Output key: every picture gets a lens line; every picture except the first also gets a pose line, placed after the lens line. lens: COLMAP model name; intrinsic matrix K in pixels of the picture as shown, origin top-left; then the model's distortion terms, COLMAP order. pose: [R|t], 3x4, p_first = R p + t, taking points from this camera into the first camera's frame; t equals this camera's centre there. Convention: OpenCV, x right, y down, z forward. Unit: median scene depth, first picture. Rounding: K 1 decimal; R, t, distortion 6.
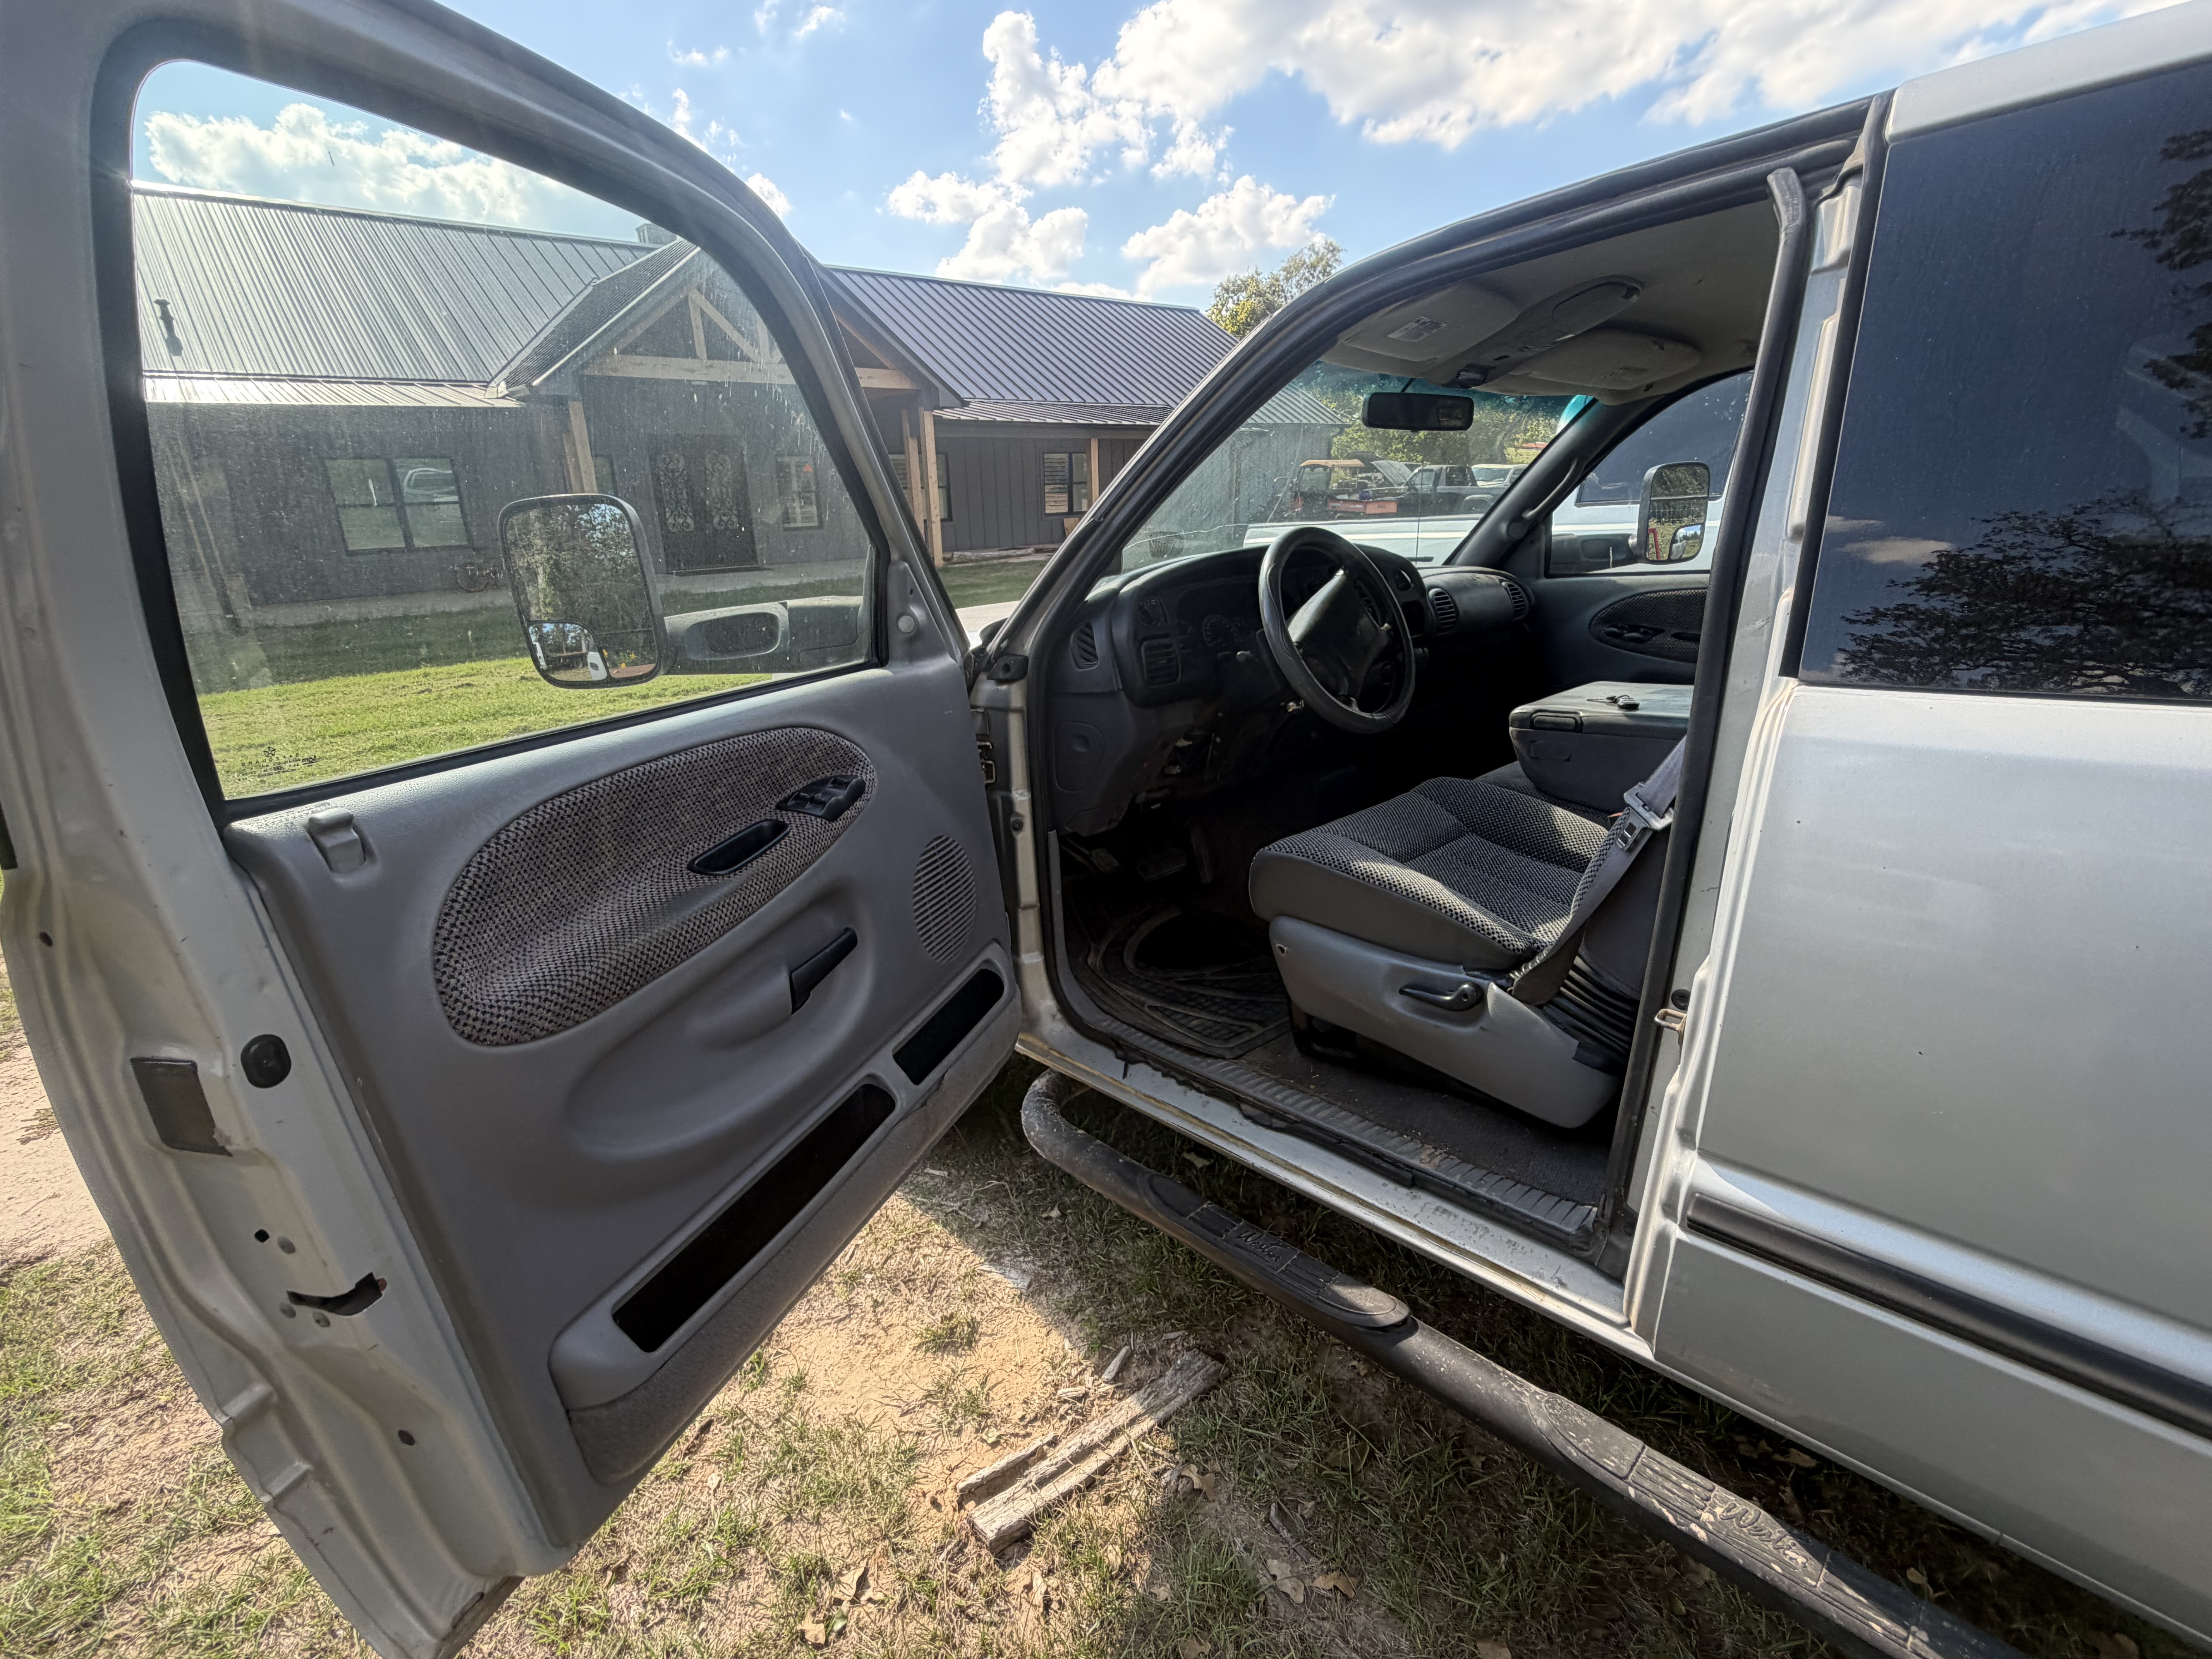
lens RADIAL K [[977.1, 0, 1102.2], [0, 977.1, 823.8], [0, 0, 1]] dist [-0.003984, -0.000377]
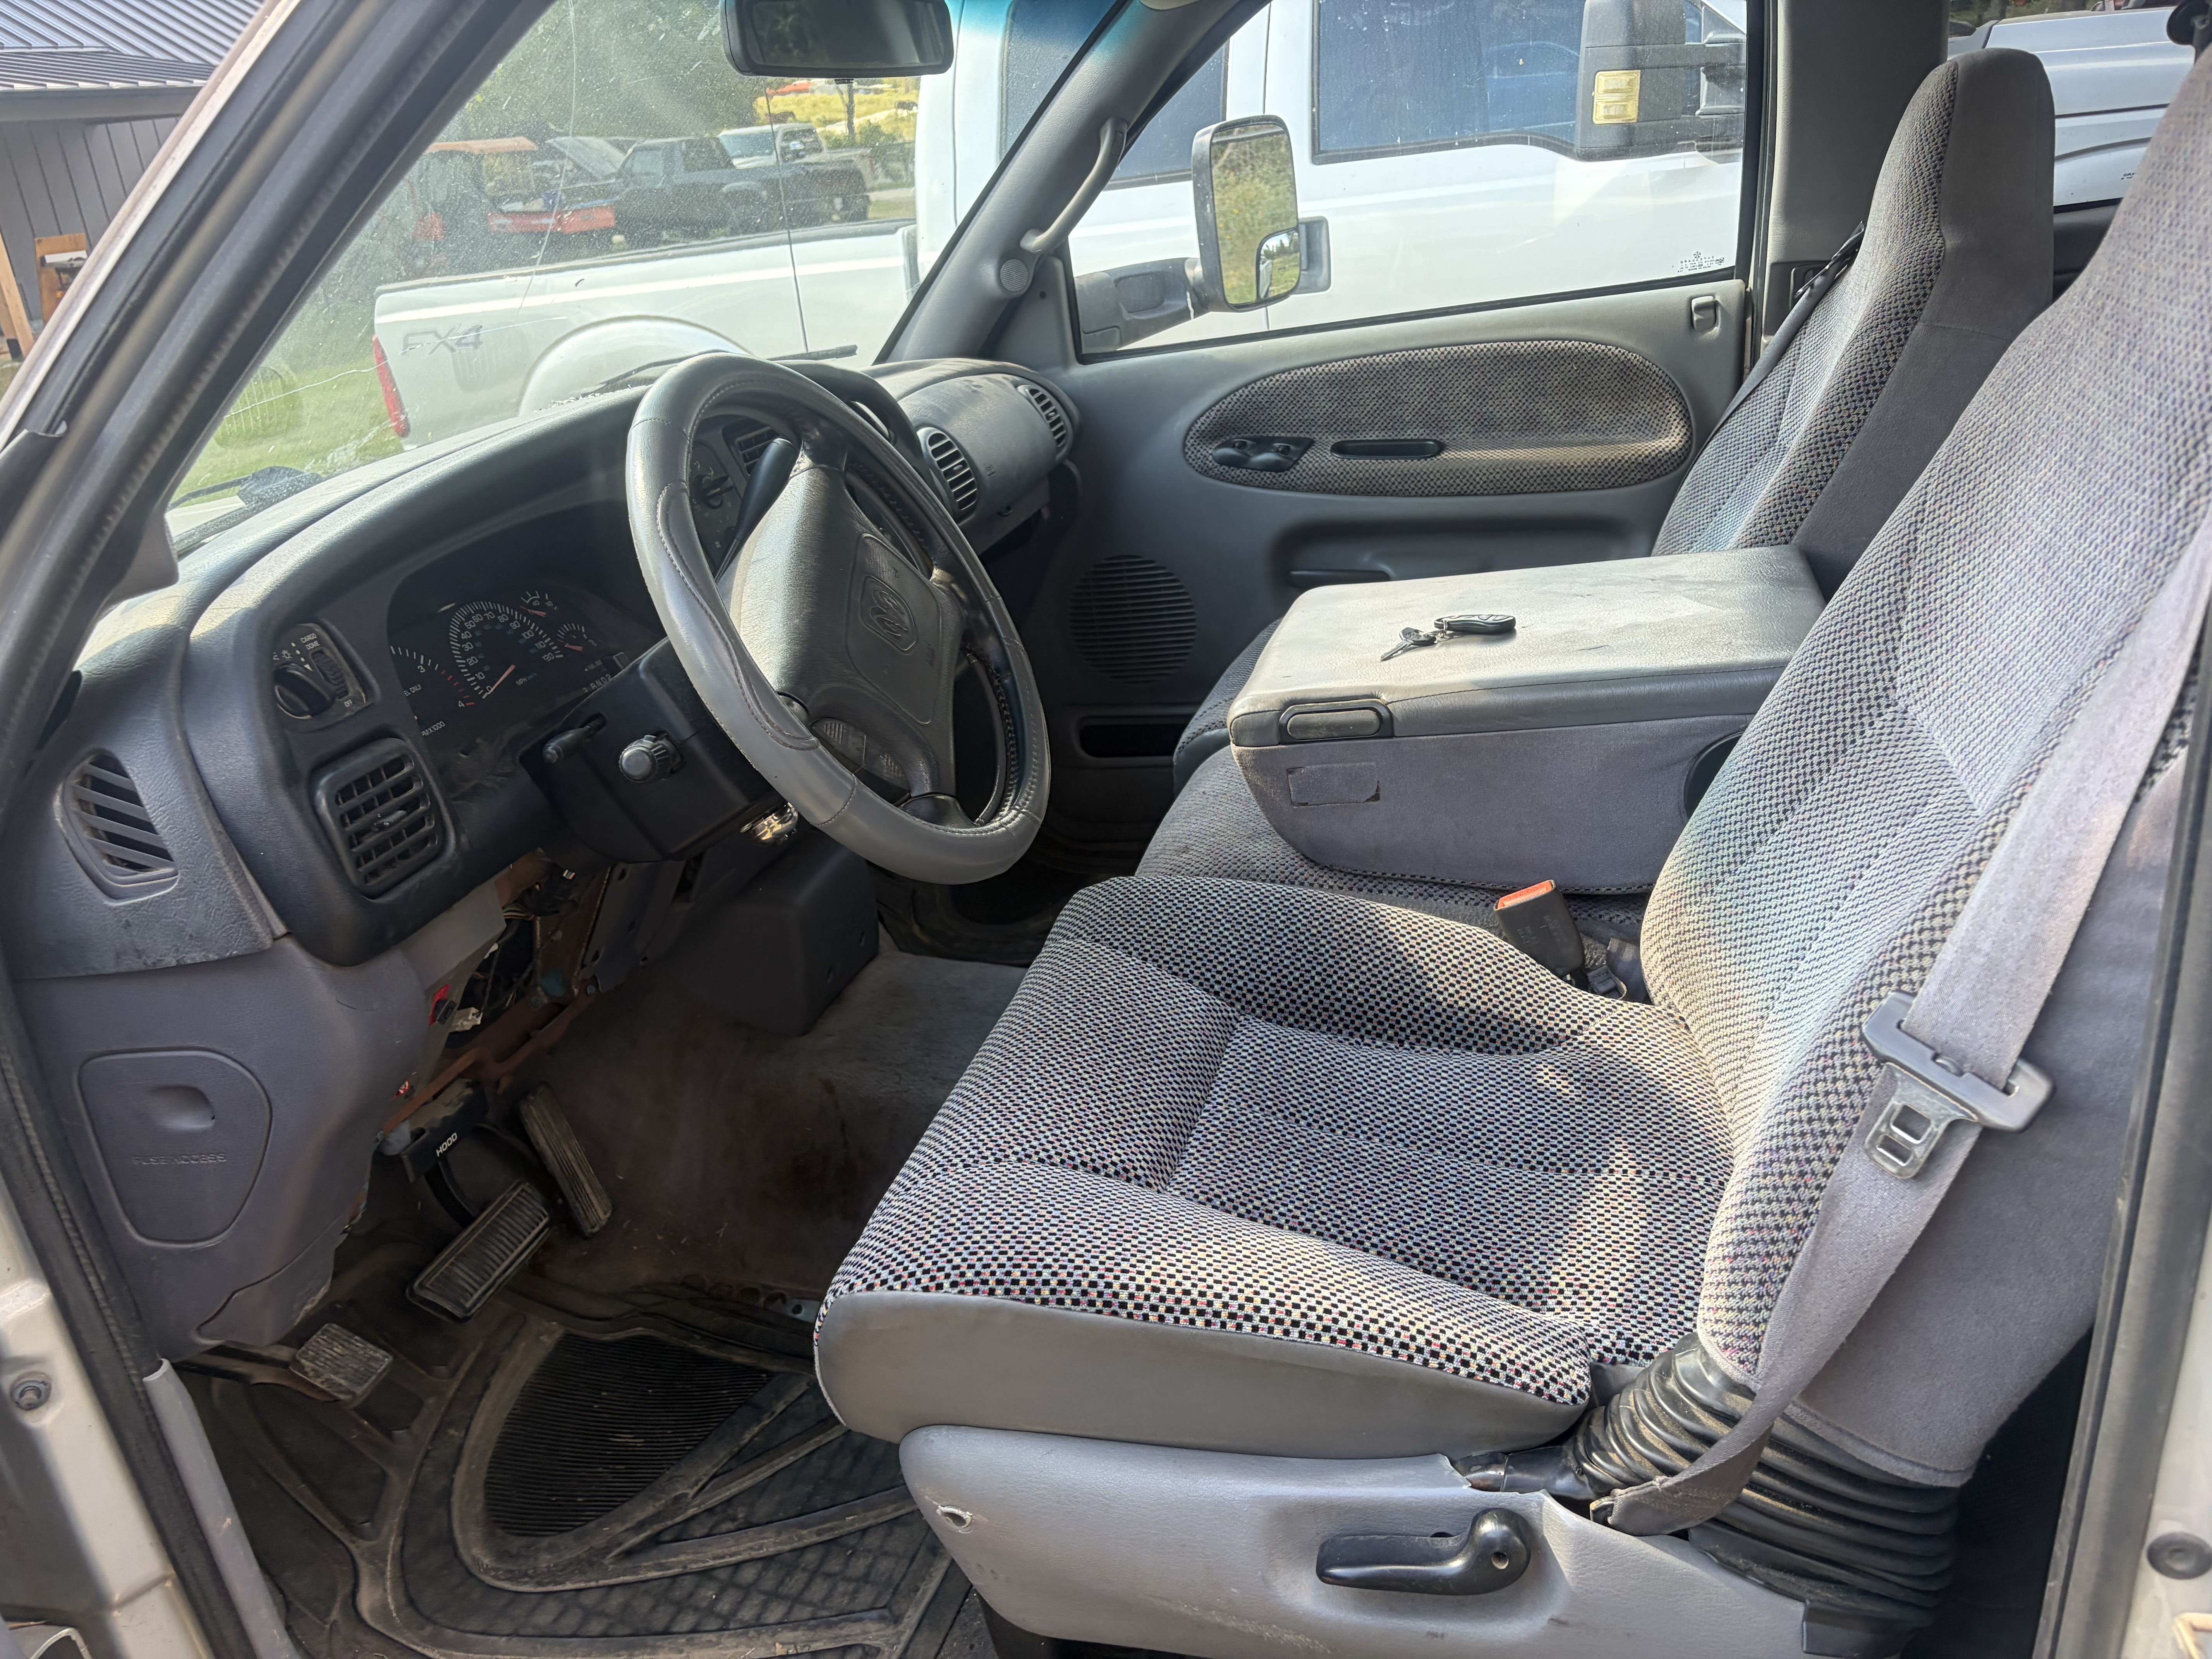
lens RADIAL K [[1688.5, 0, 1108.0], [0, 1688.5, 831.4], [0, 0, 1]] dist [0.002404, 0.004176]
pose [[0.850739, -0.246984, 0.463942, 0.001381], [0.230723, 0.968606, 0.092566, -0.149942], [-0.472240, 0.028292, 0.881016, 0.361348]]
